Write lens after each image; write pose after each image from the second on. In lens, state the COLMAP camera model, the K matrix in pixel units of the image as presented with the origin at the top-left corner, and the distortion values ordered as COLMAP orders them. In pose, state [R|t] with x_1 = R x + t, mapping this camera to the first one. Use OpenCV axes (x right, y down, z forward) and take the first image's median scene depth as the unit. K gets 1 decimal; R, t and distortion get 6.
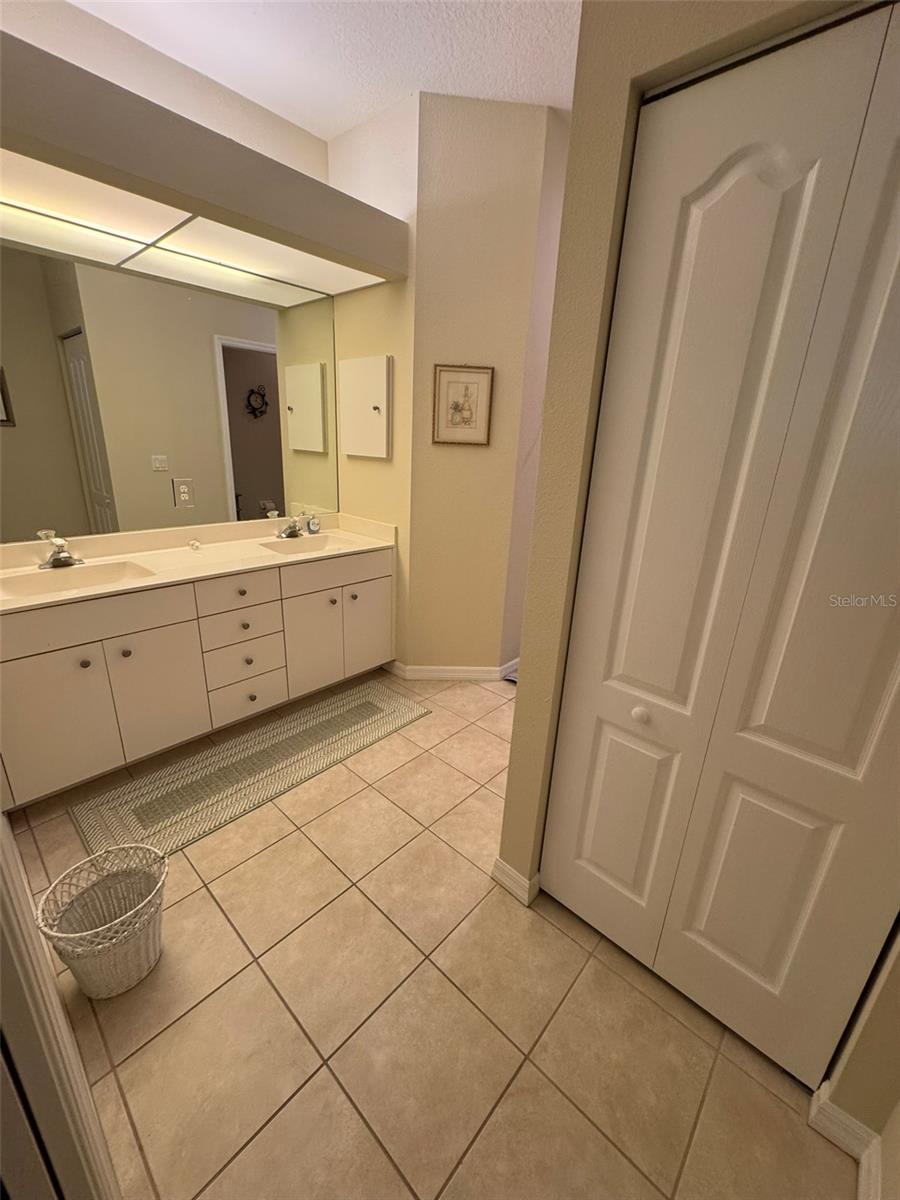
lens RADIAL K [[486.8, 0, 448.6], [0, 486.8, 597.3], [0, 0, 1]] dist [0.000787, 0.001492]
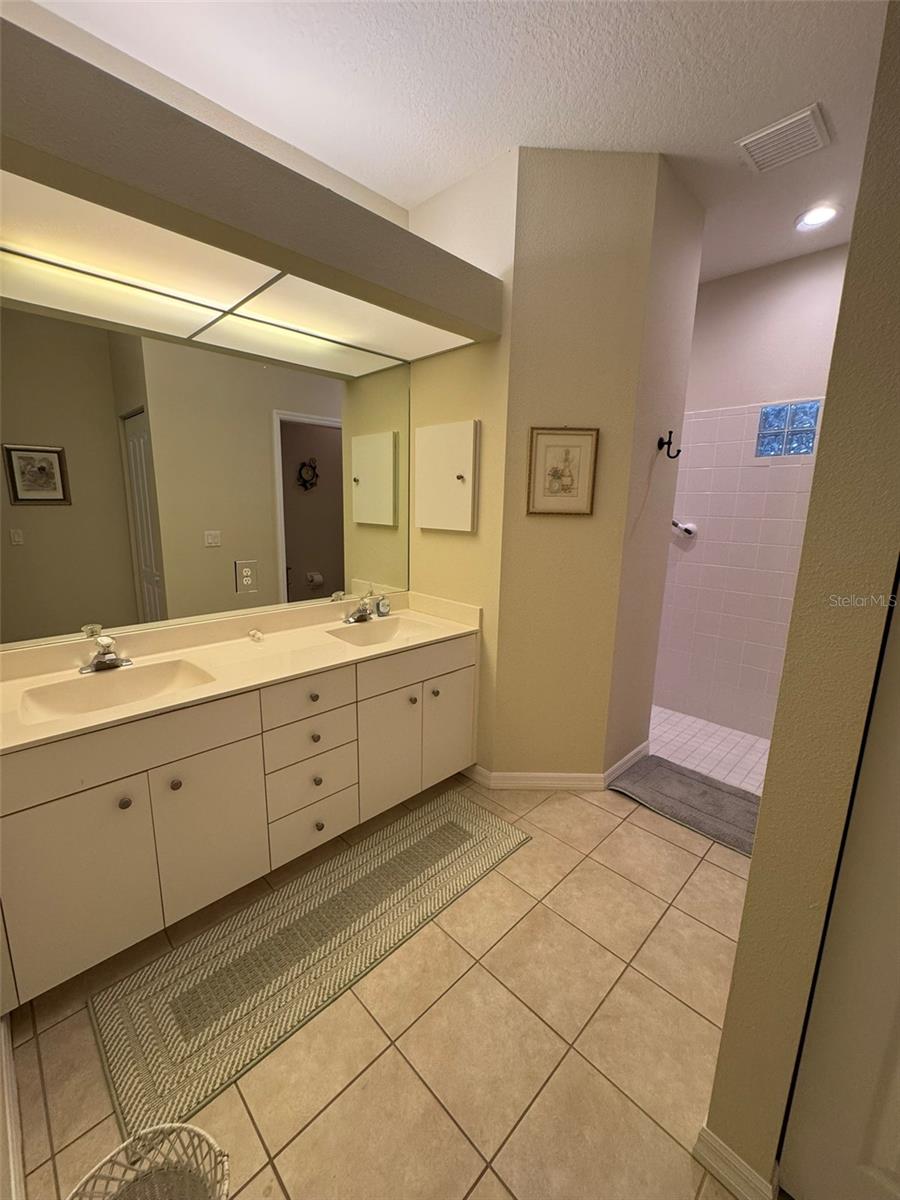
lens RADIAL K [[486.8, 0, 449.2], [0, 486.8, 597.5], [0, 0, 1]] dist [0.000787, 0.001492]
pose [[0.998452, -0.014134, -0.053803, -0.133949], [0.007333, 0.992186, -0.124554, -0.065222], [0.055143, 0.123966, 0.990753, 0.159426]]
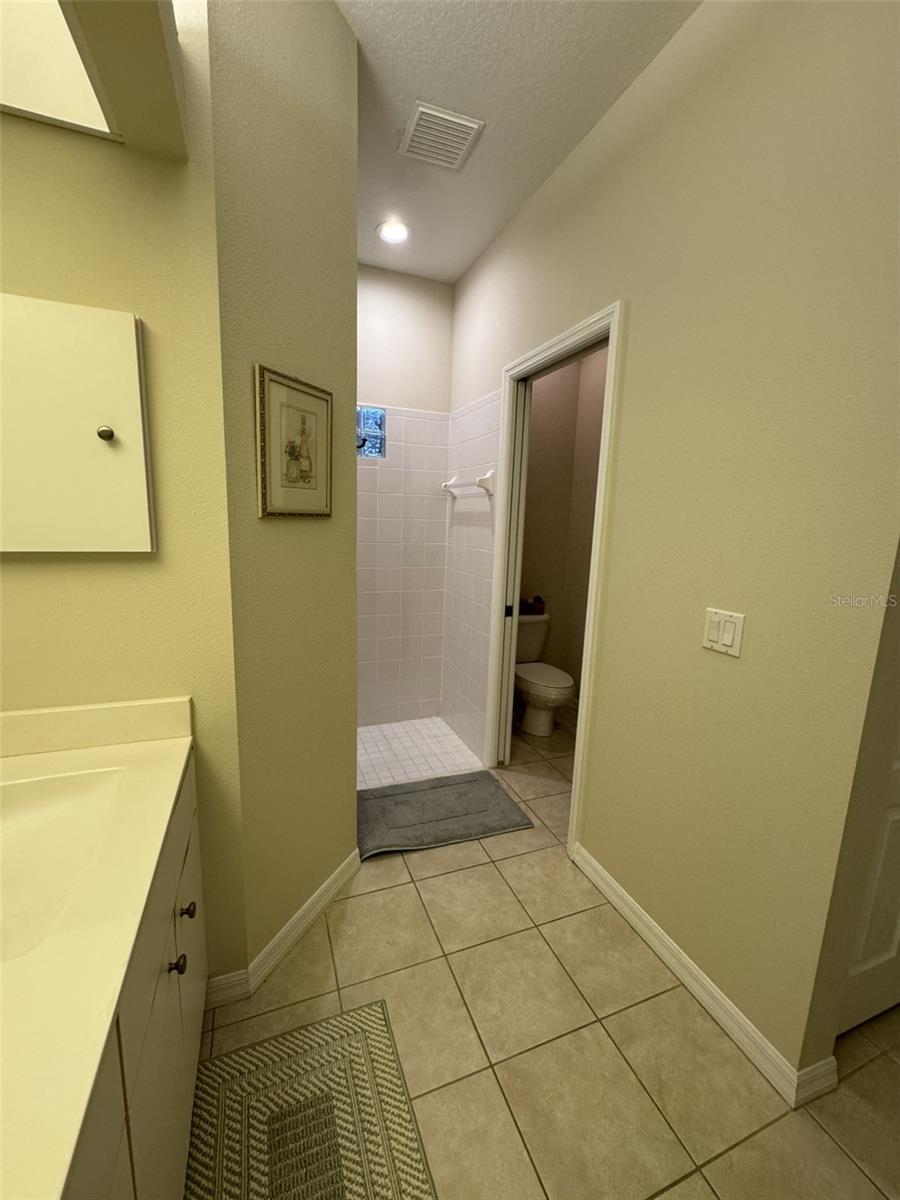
lens RADIAL K [[486.8, 0, 452.9], [0, 486.8, 598.2], [0, 0, 1]] dist [0.000787, 0.001492]
pose [[0.441505, -0.181494, 0.878711, -0.430912], [0.270529, 0.960681, 0.062499, -0.223728], [-0.855505, 0.210123, 0.473244, 0.641138]]
